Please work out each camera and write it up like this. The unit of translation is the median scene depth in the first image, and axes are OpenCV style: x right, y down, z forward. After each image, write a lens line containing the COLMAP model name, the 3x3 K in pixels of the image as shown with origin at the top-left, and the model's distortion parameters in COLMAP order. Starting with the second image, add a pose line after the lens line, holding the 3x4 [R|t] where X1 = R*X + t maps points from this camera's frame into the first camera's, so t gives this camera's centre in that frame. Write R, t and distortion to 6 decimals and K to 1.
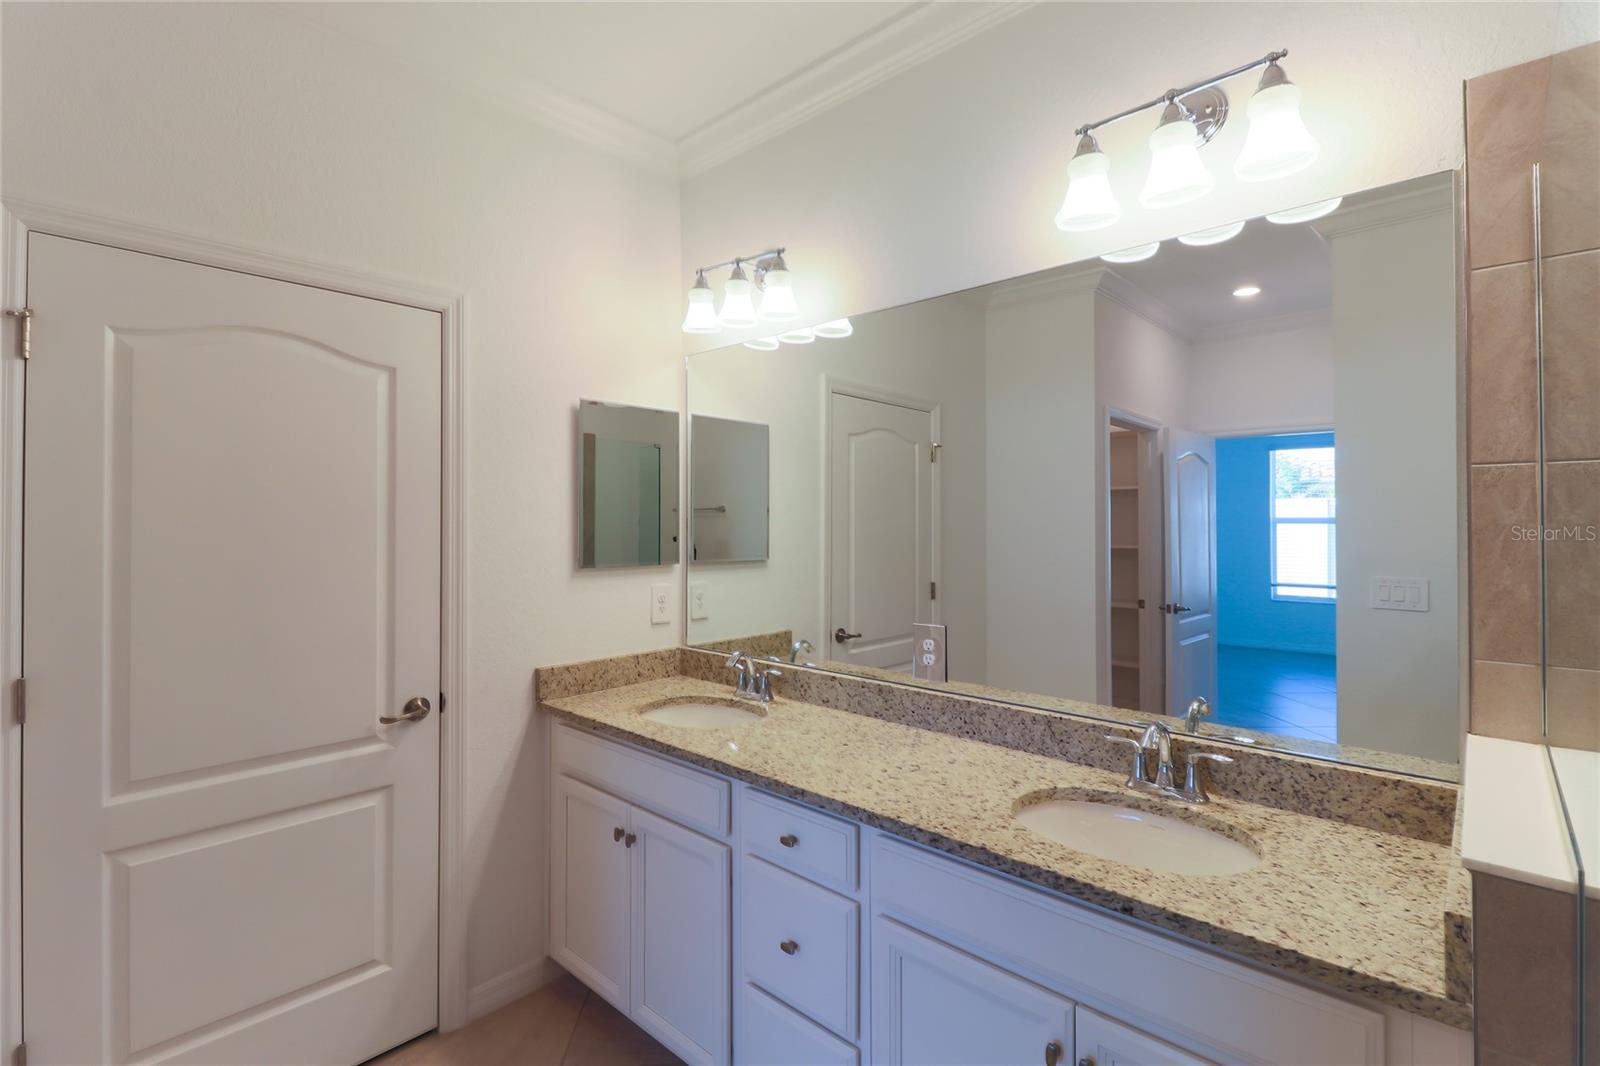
lens RADIAL K [[736.7, 0, 799.6], [0, 736.7, 515.7], [0, 0, 1]] dist [0.001361, 0.000082]
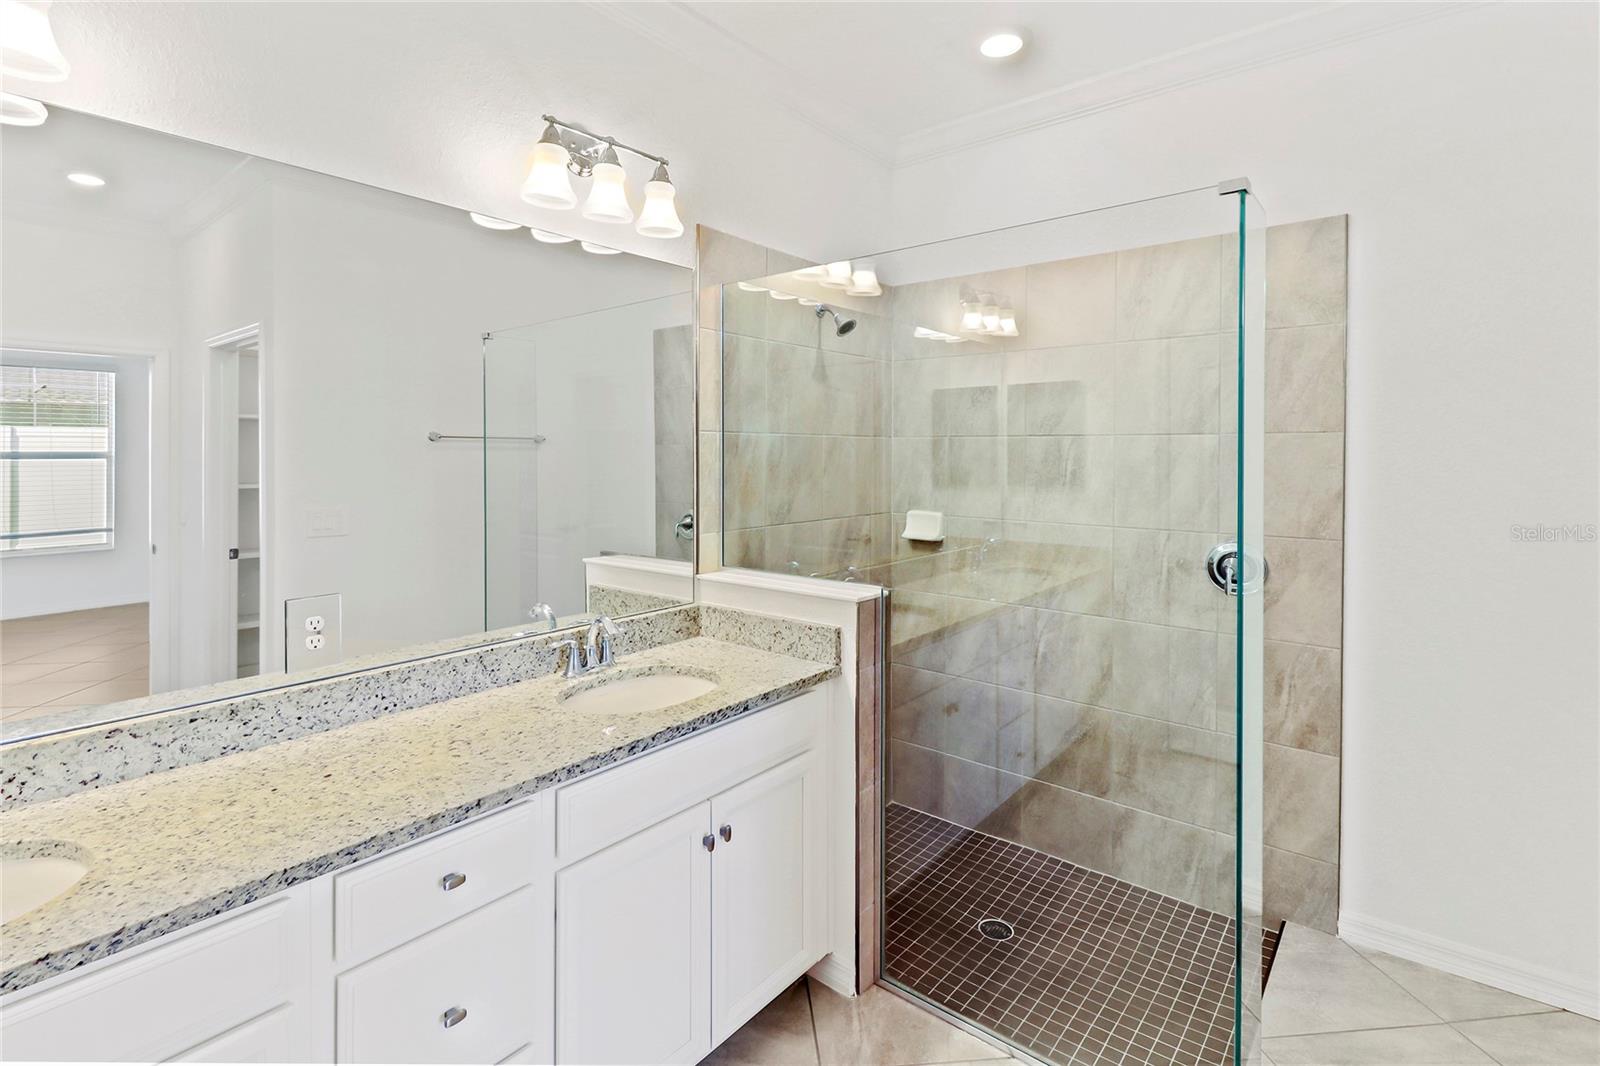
lens RADIAL K [[744.6, 0, 800.5], [0, 744.6, 460.6], [0, 0, 1]] dist [0.000540, -0.011058]
pose [[-0.071997, -0.004413, 0.997395, -0.747101], [-0.010706, 0.999936, 0.003651, -0.005987], [-0.997347, -0.010415, -0.072040, 0.639642]]
